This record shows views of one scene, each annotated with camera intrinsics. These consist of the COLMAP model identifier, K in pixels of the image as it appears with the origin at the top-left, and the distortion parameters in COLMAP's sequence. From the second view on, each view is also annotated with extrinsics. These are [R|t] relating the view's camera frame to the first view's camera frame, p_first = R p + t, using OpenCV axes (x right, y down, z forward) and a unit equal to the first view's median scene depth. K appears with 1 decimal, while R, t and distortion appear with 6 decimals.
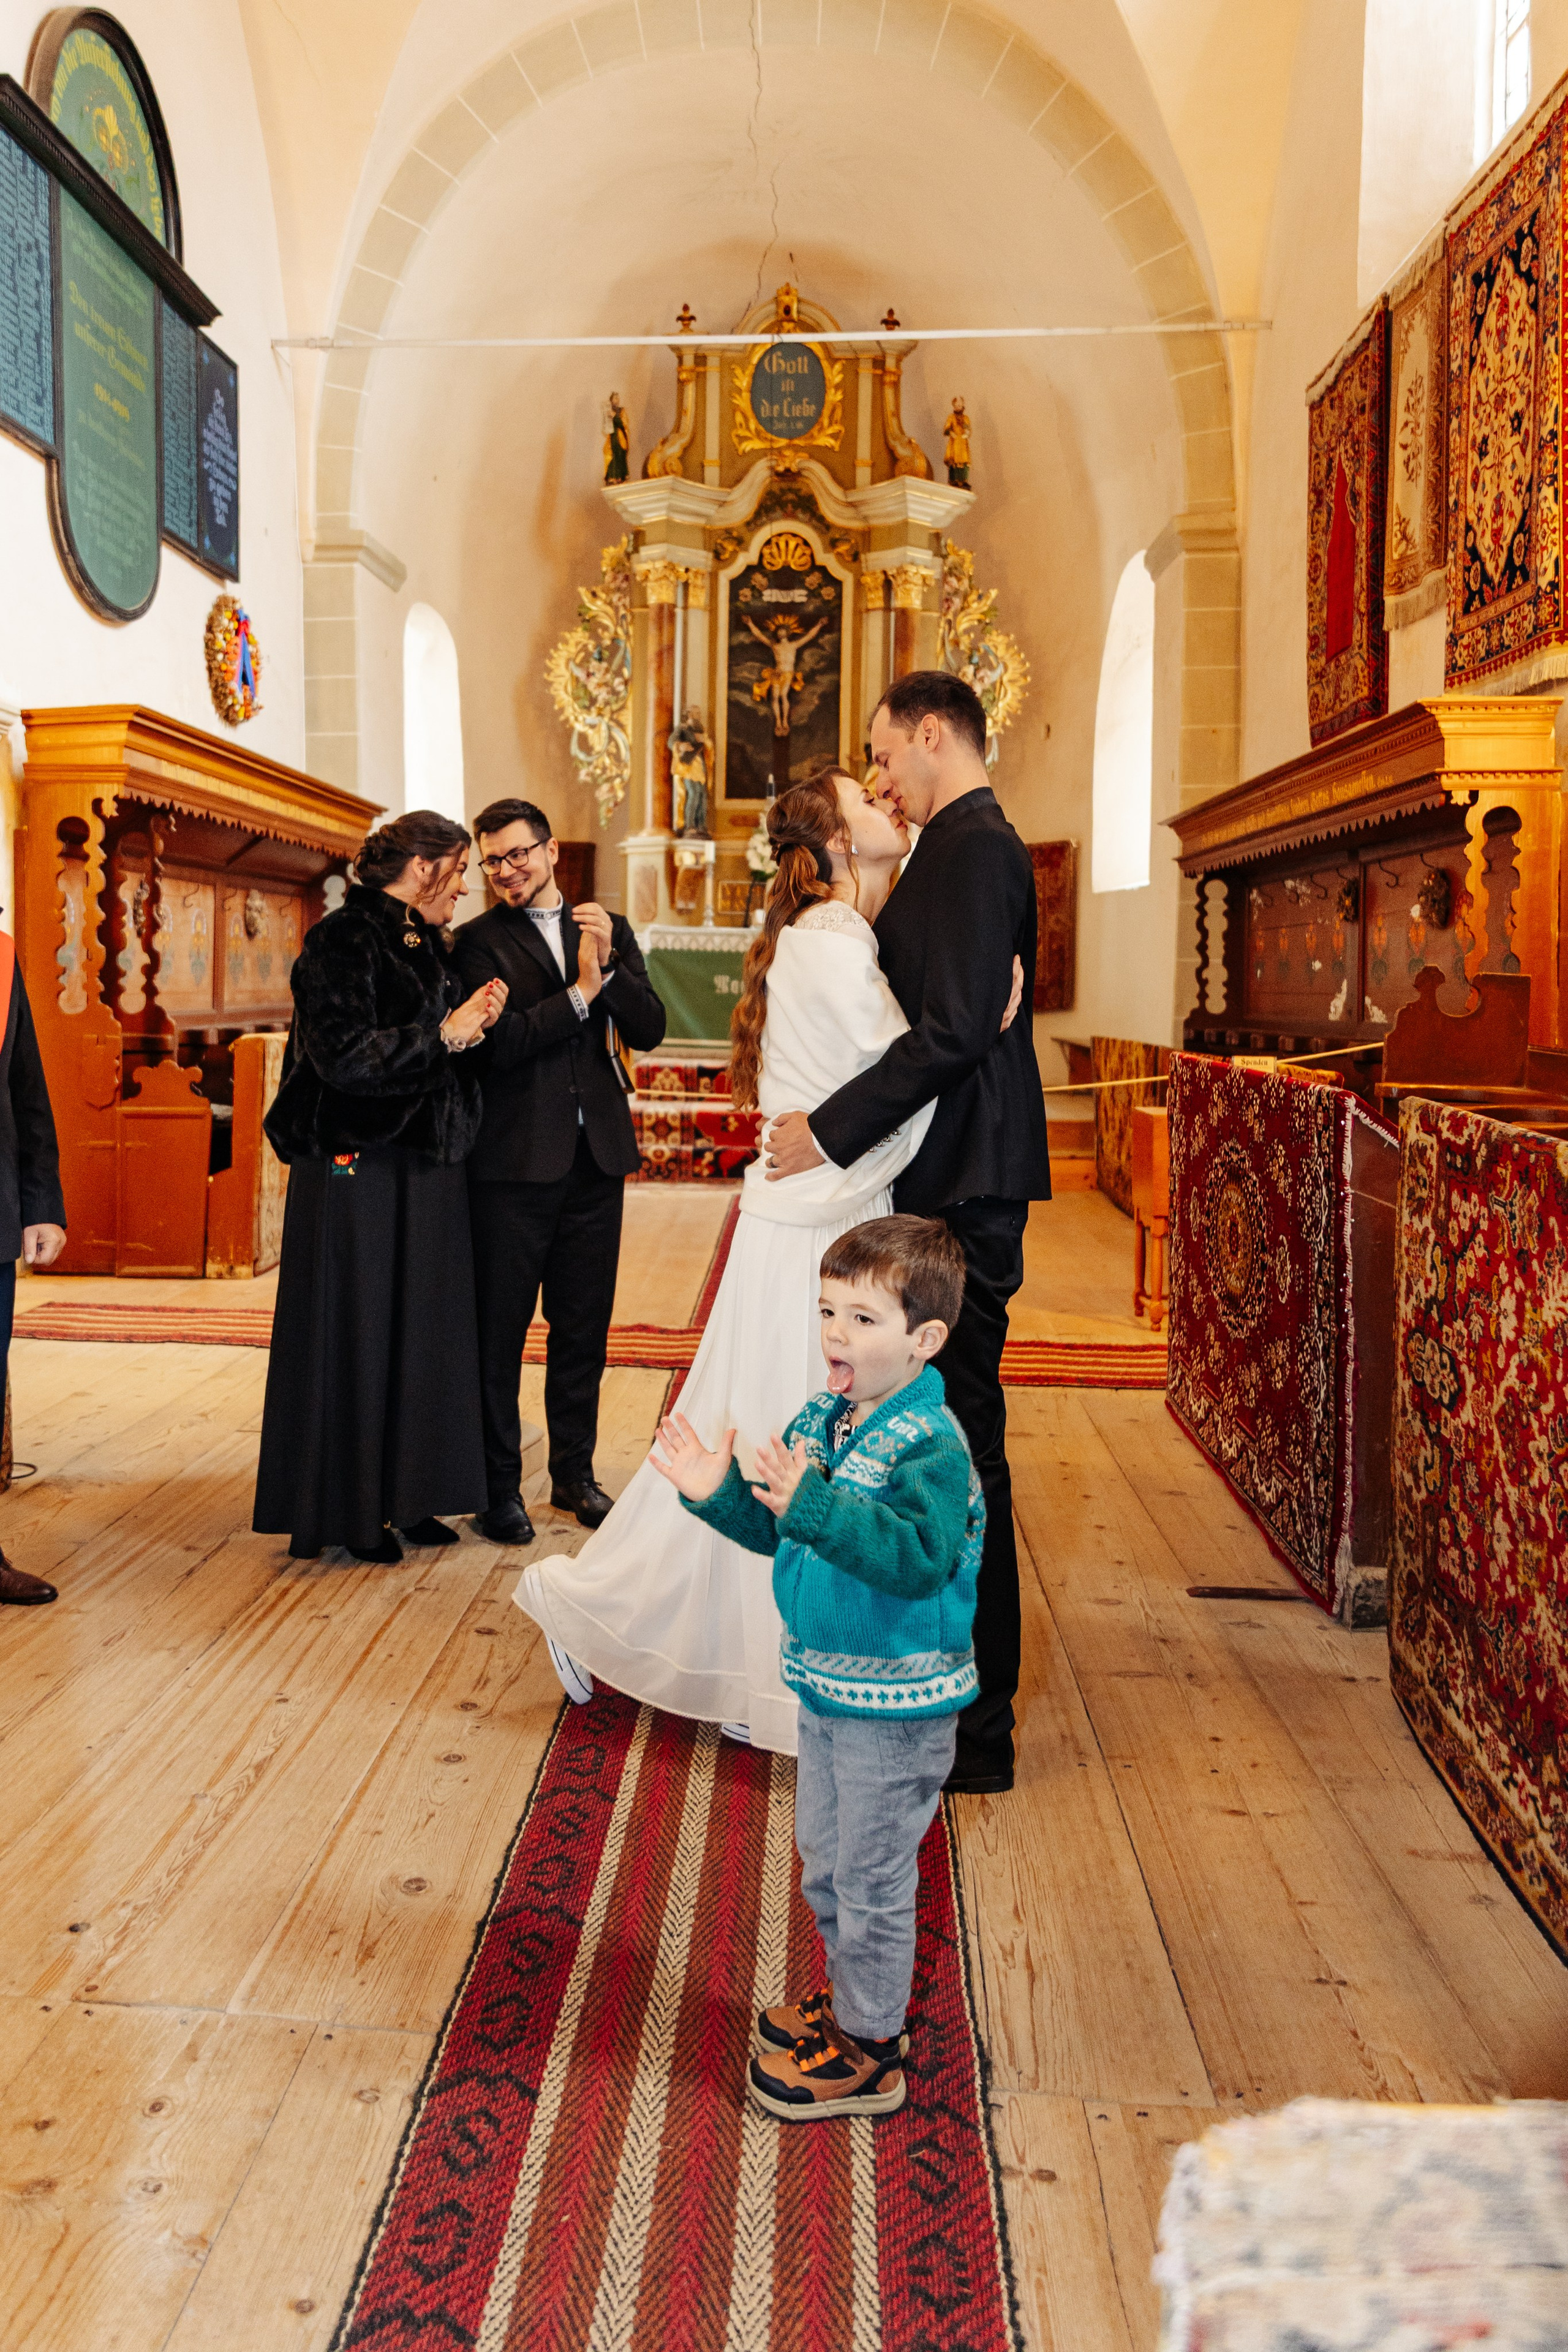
lens RADIAL K [[2132.5, 0, 746.0], [0, 2132.5, 1080.5], [0, 0, 1]] dist [-0.013176, -0.010151]
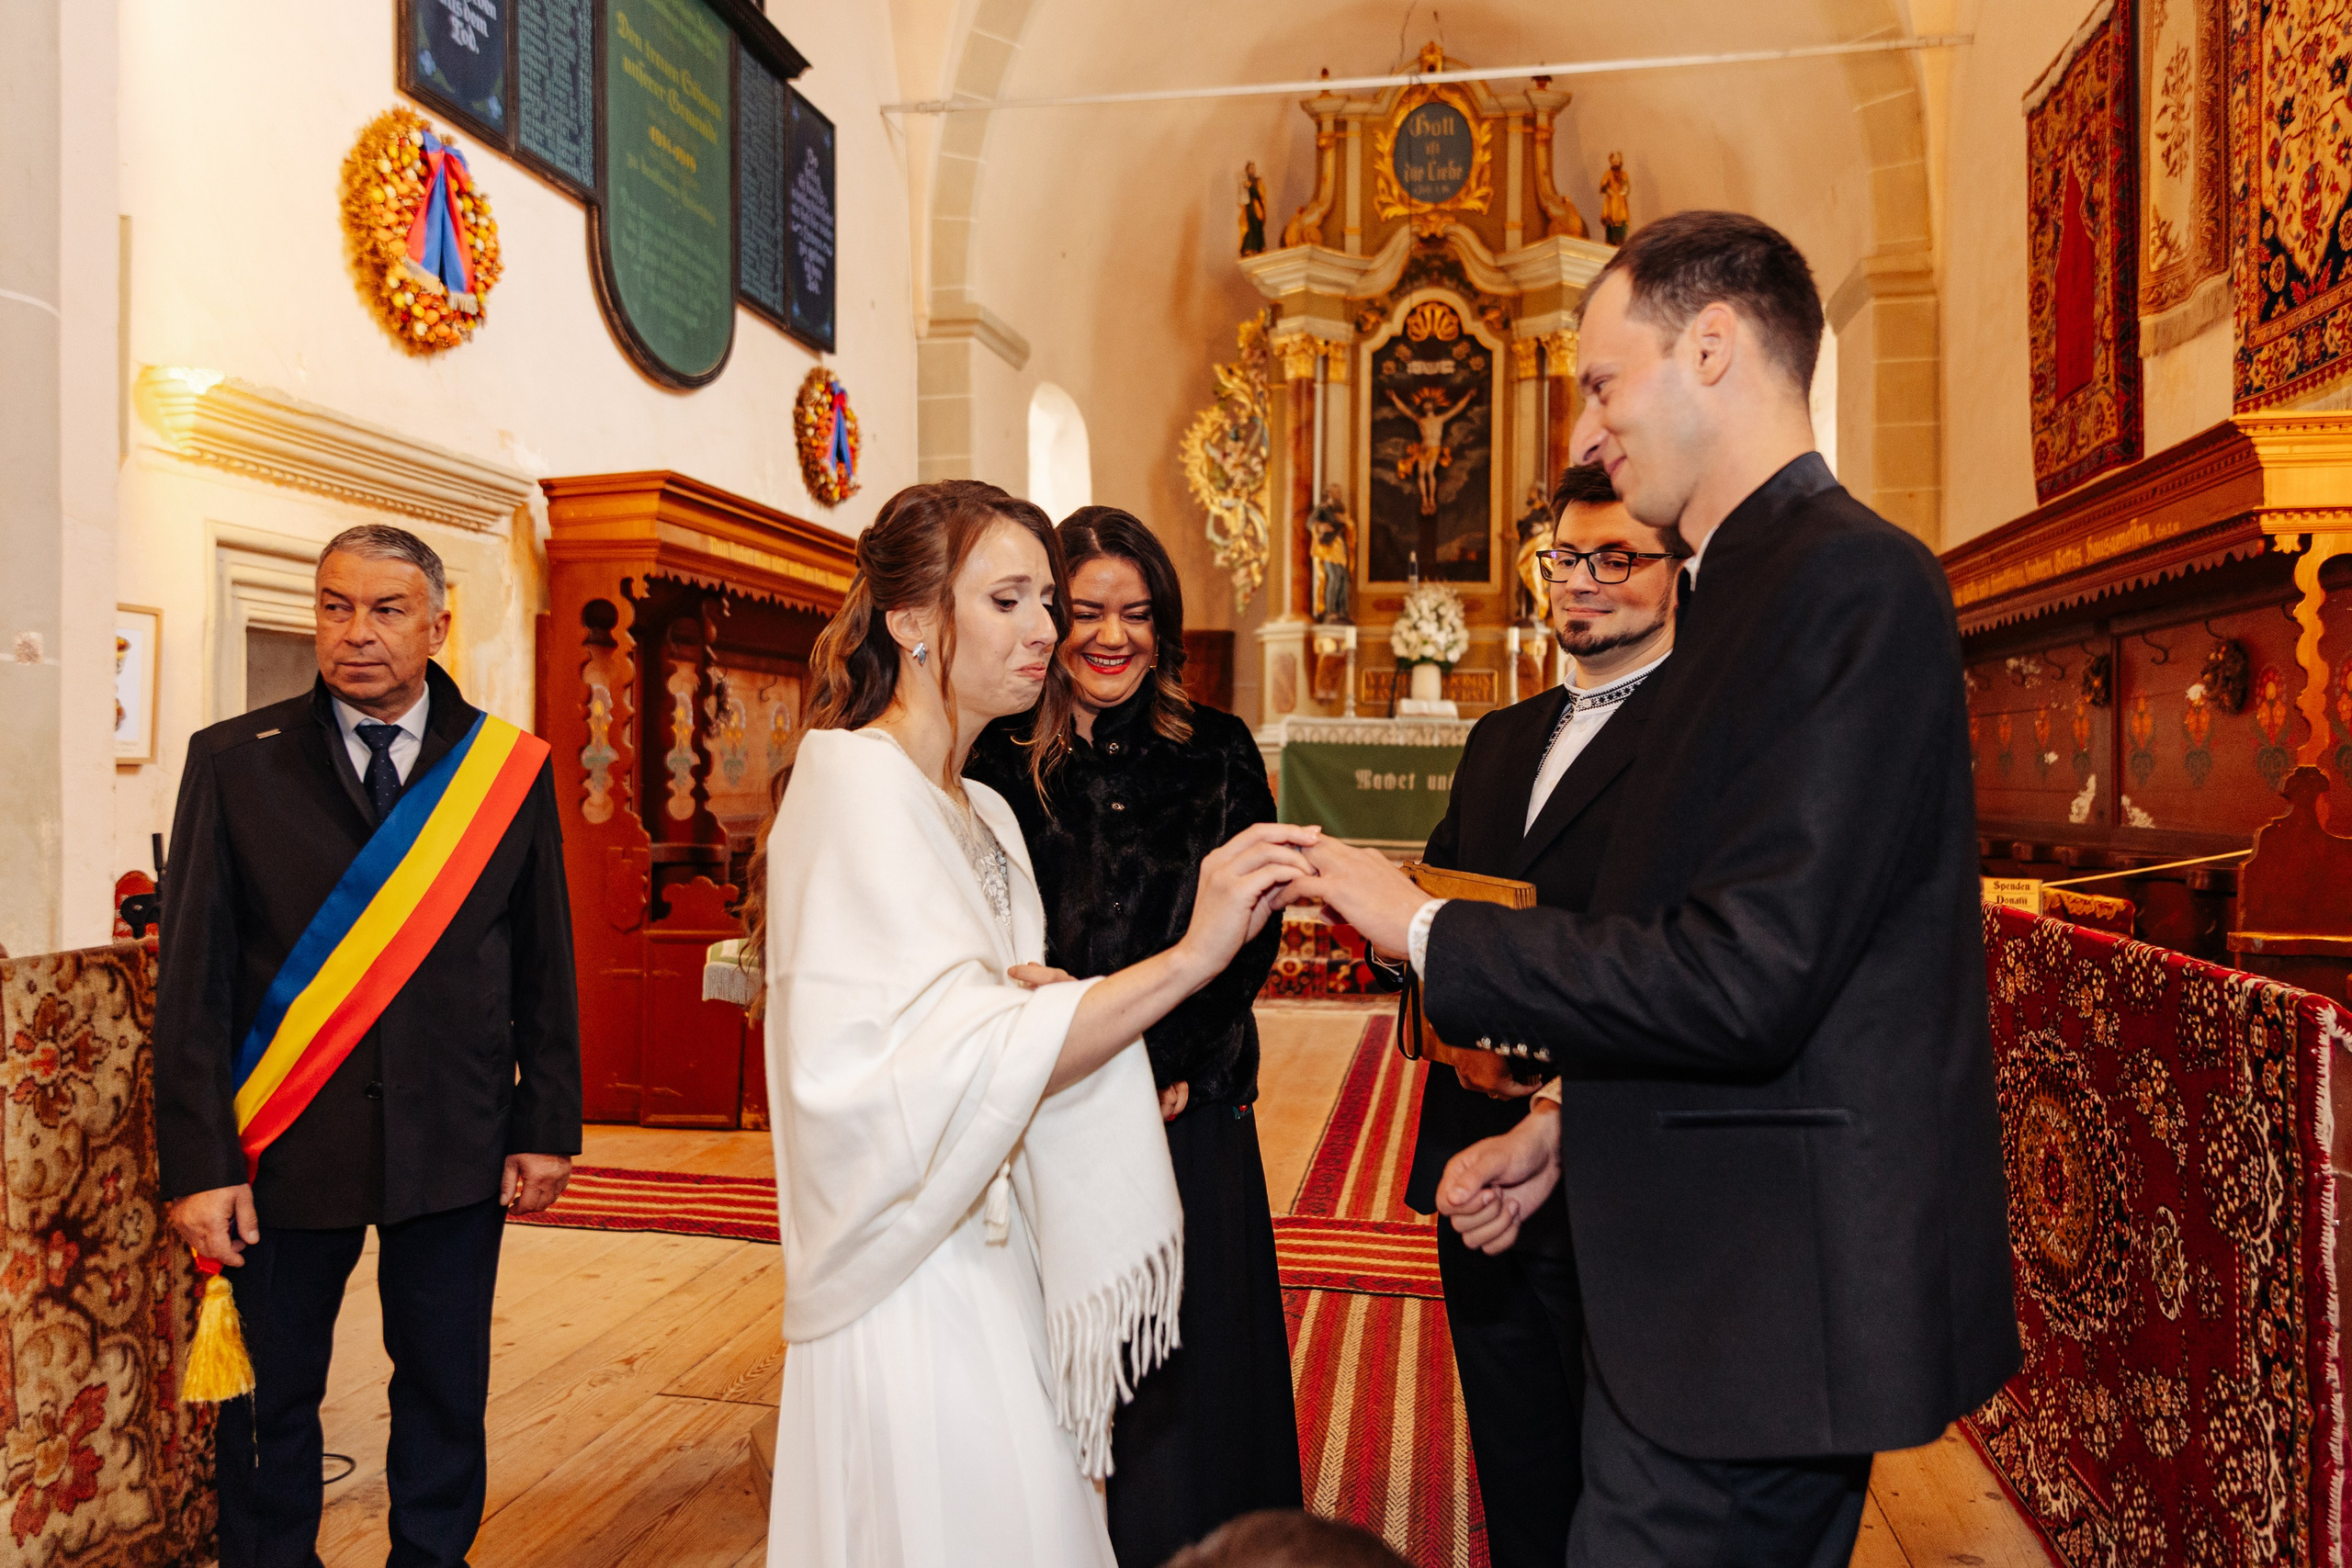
lens RADIAL K [[1765.3, 0, 1232.8], [0, 1765.3, 751.4], [0, 0, 1]] dist [0.001214, -0.005731]
pose [[0.993343, -0.005536, -0.115060, 0.022443], [-0.000395, 0.998675, -0.051466, -0.018768], [0.115193, 0.051169, 0.992024, 0.246786]]
